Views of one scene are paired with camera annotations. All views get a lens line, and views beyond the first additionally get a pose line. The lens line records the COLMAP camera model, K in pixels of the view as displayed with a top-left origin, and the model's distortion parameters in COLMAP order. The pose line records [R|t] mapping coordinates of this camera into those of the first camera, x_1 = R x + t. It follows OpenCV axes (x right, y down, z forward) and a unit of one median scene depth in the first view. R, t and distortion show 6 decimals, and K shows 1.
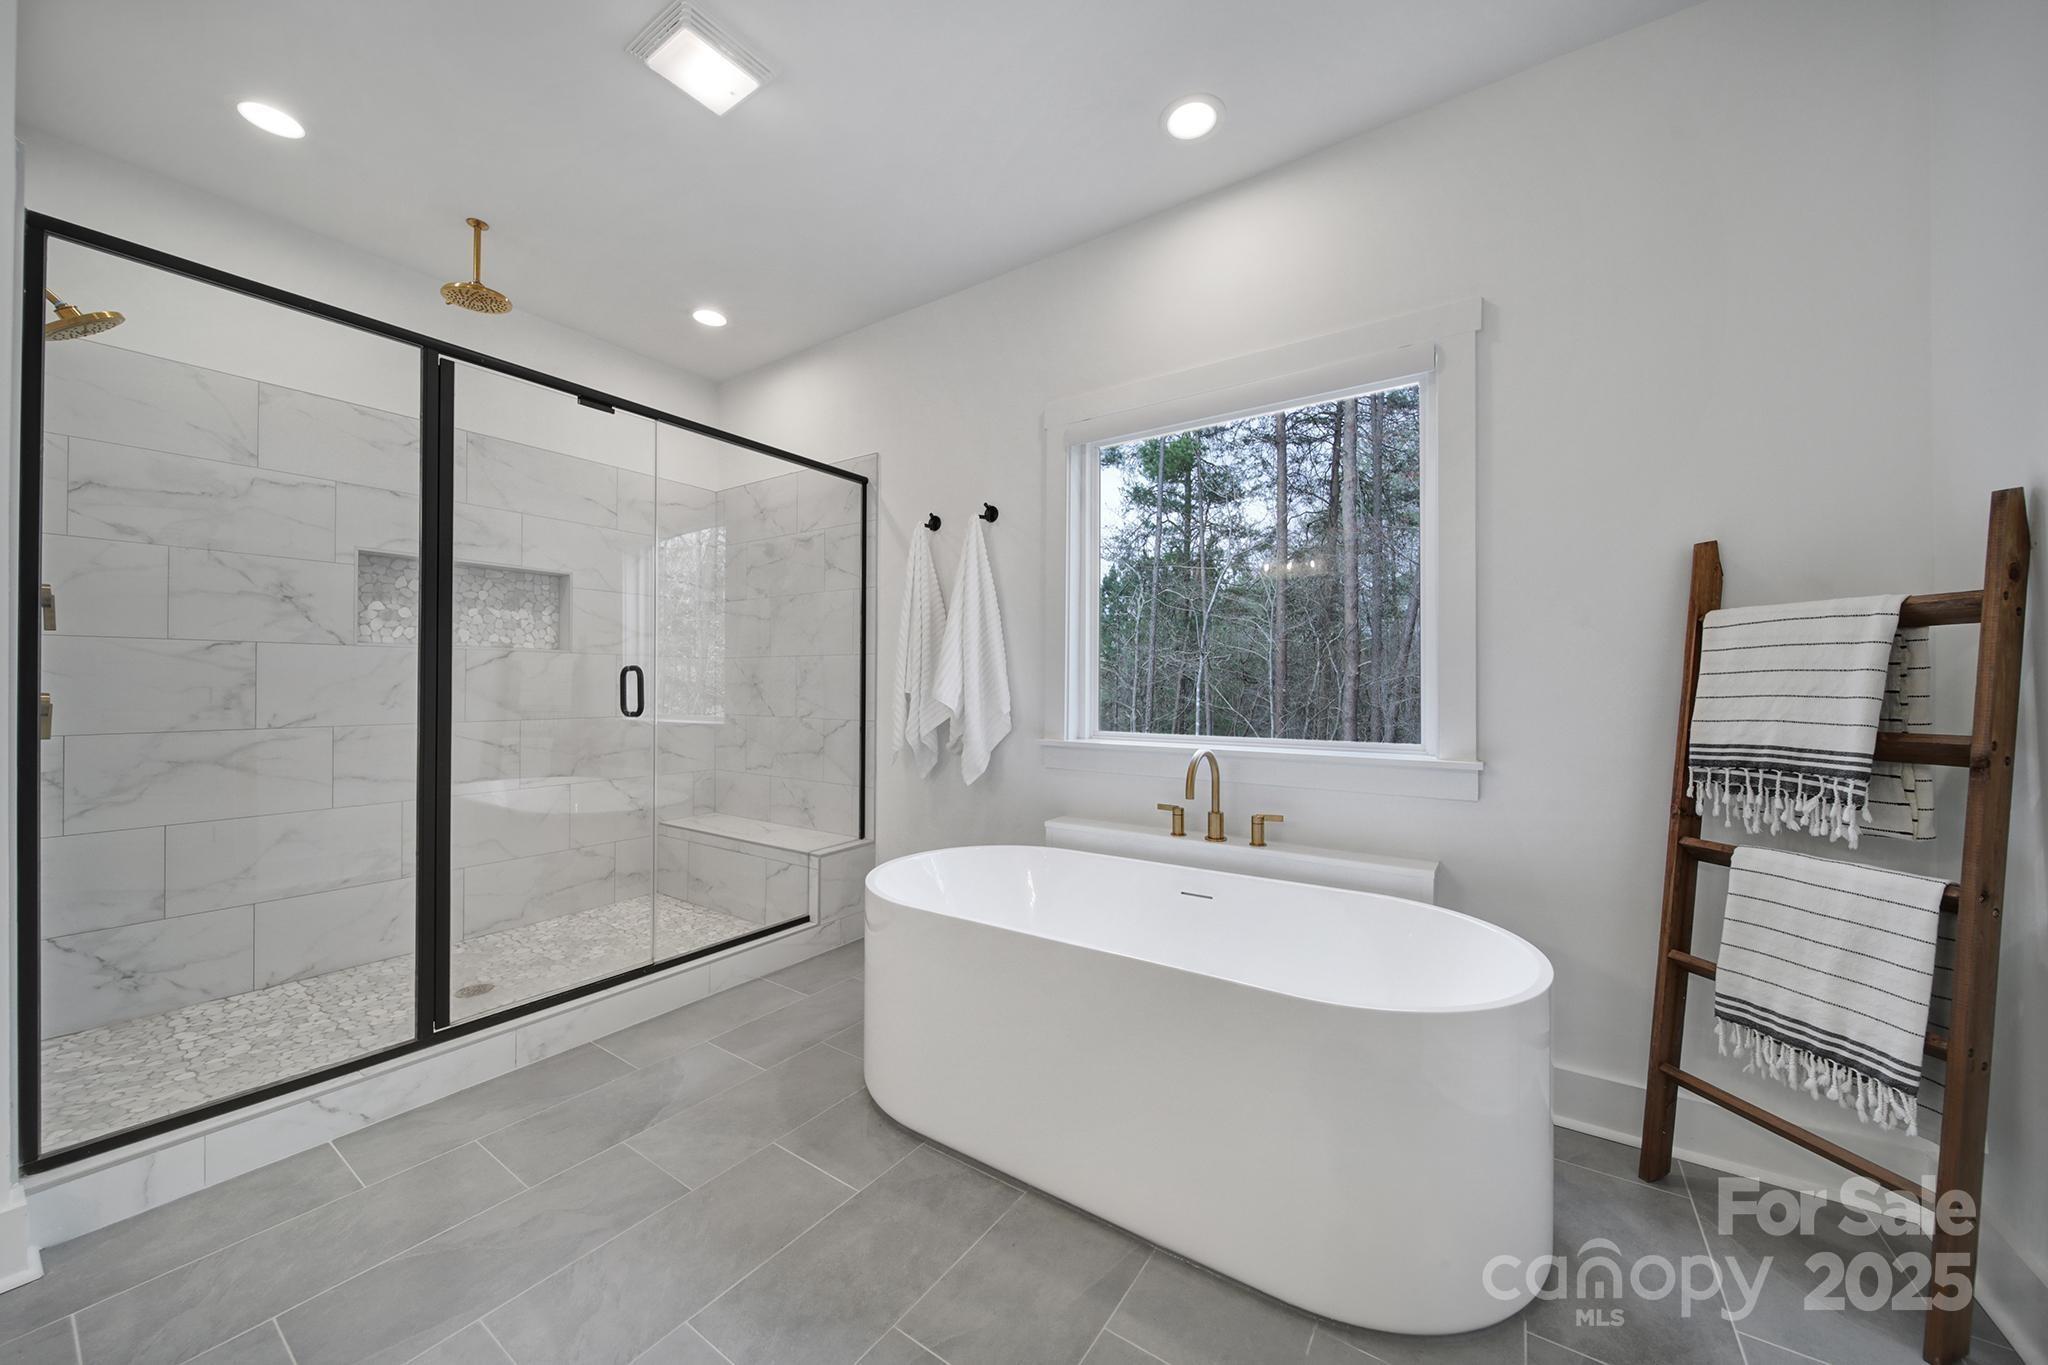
lens RADIAL K [[723.1, 0, 1023.0], [0, 723.1, 679.1], [0, 0, 1]] dist [-0.004785, 0.000164]
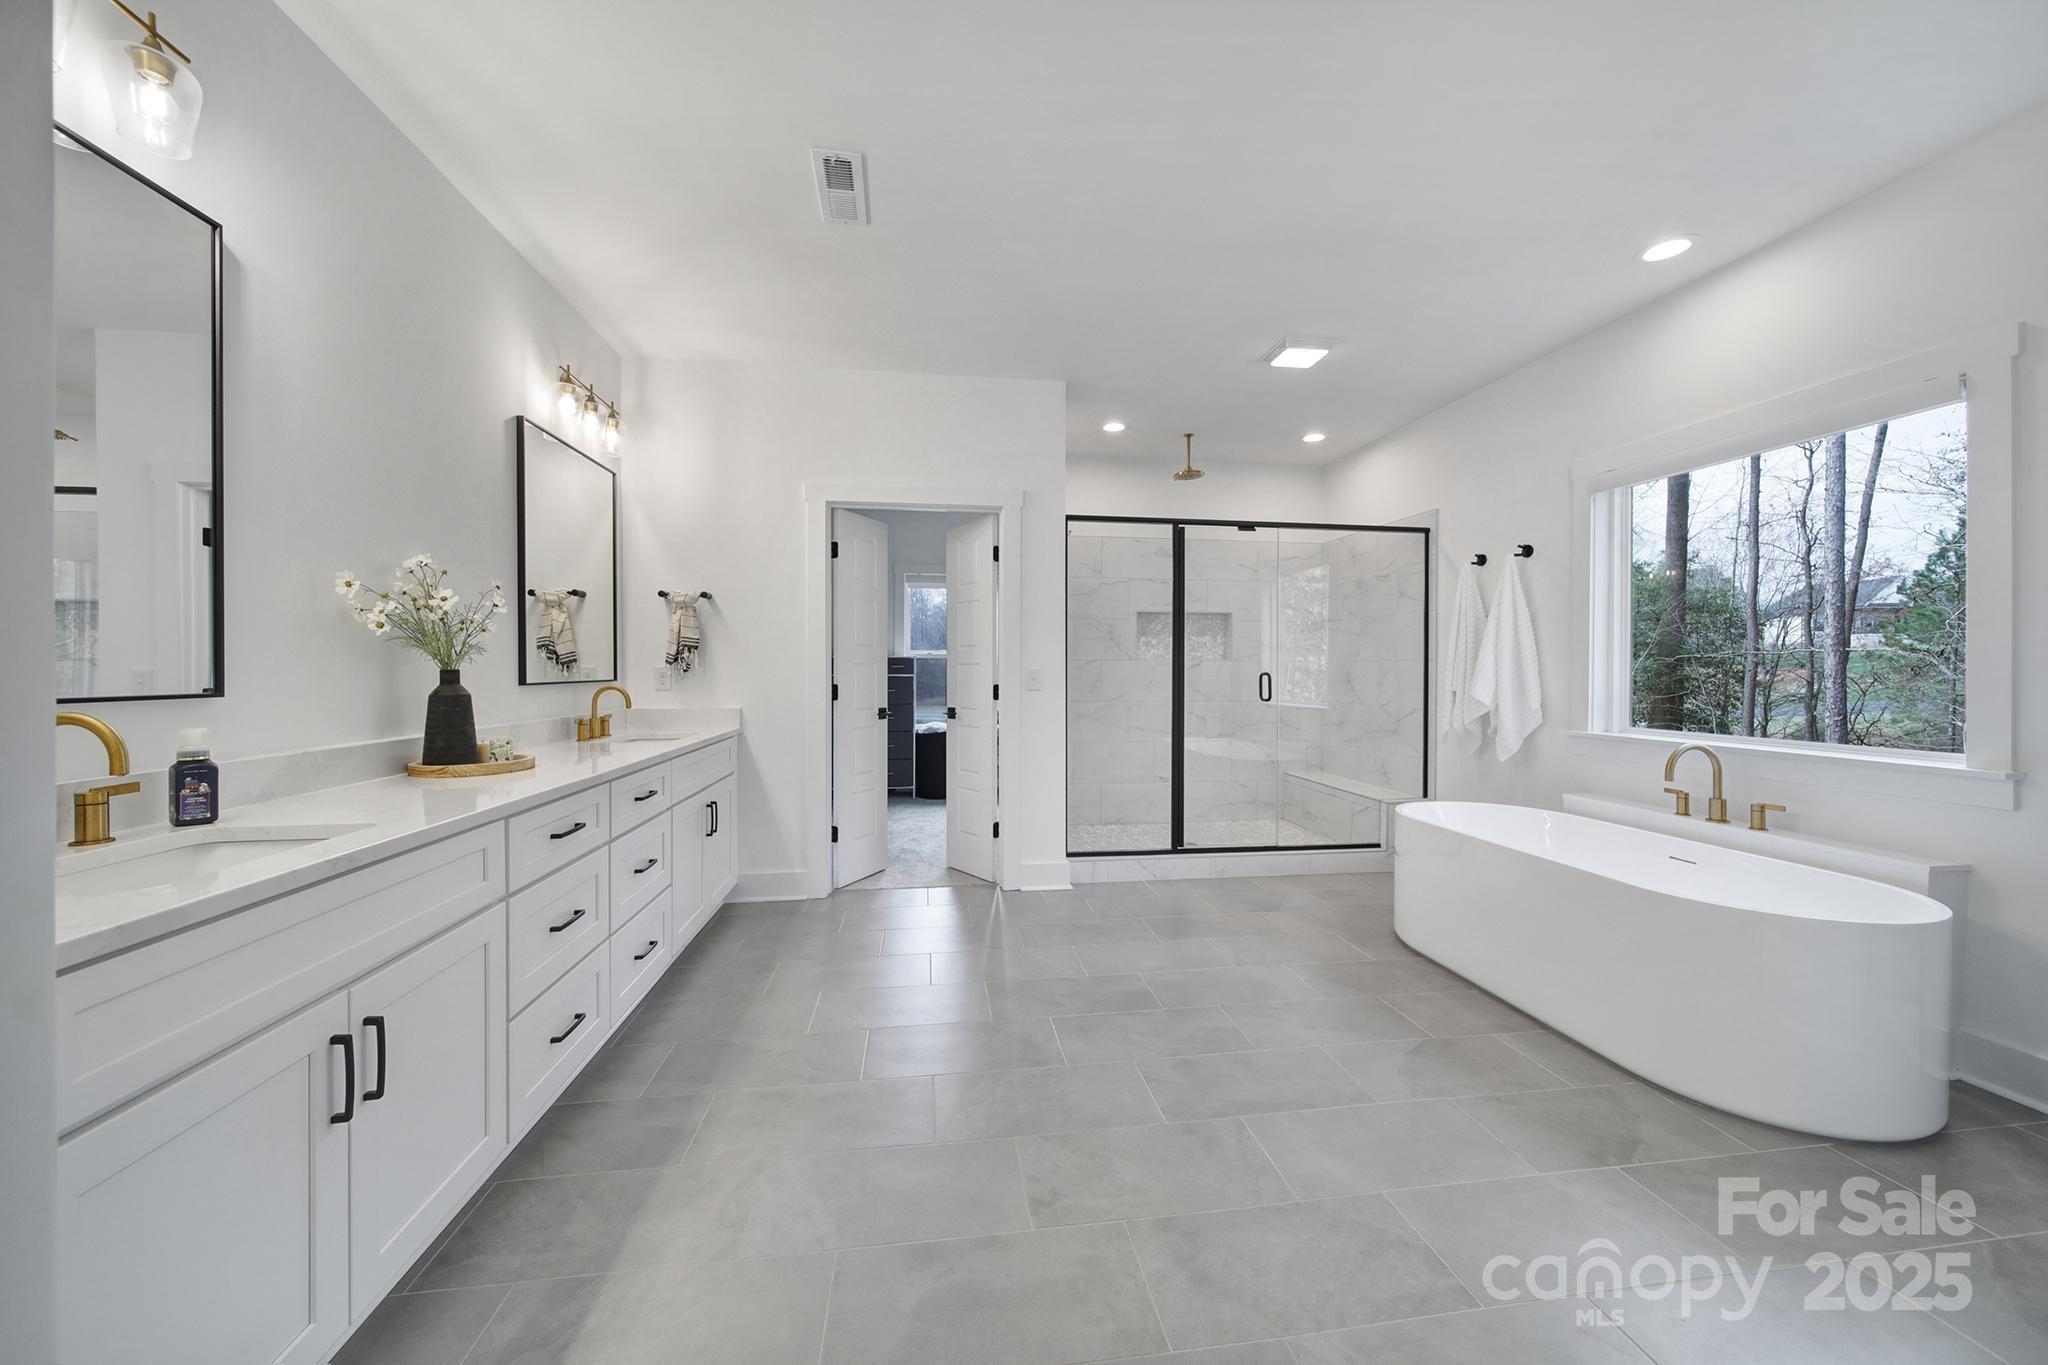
lens RADIAL K [[723.1, 0, 1027.6], [0, 723.1, 671.8], [0, 0, 1]] dist [-0.004785, 0.000164]
pose [[0.680797, 0.003761, -0.732462, 0.305715], [0.004010, 0.999953, 0.008861, -0.033013], [0.732461, -0.008970, 0.680750, -0.539736]]
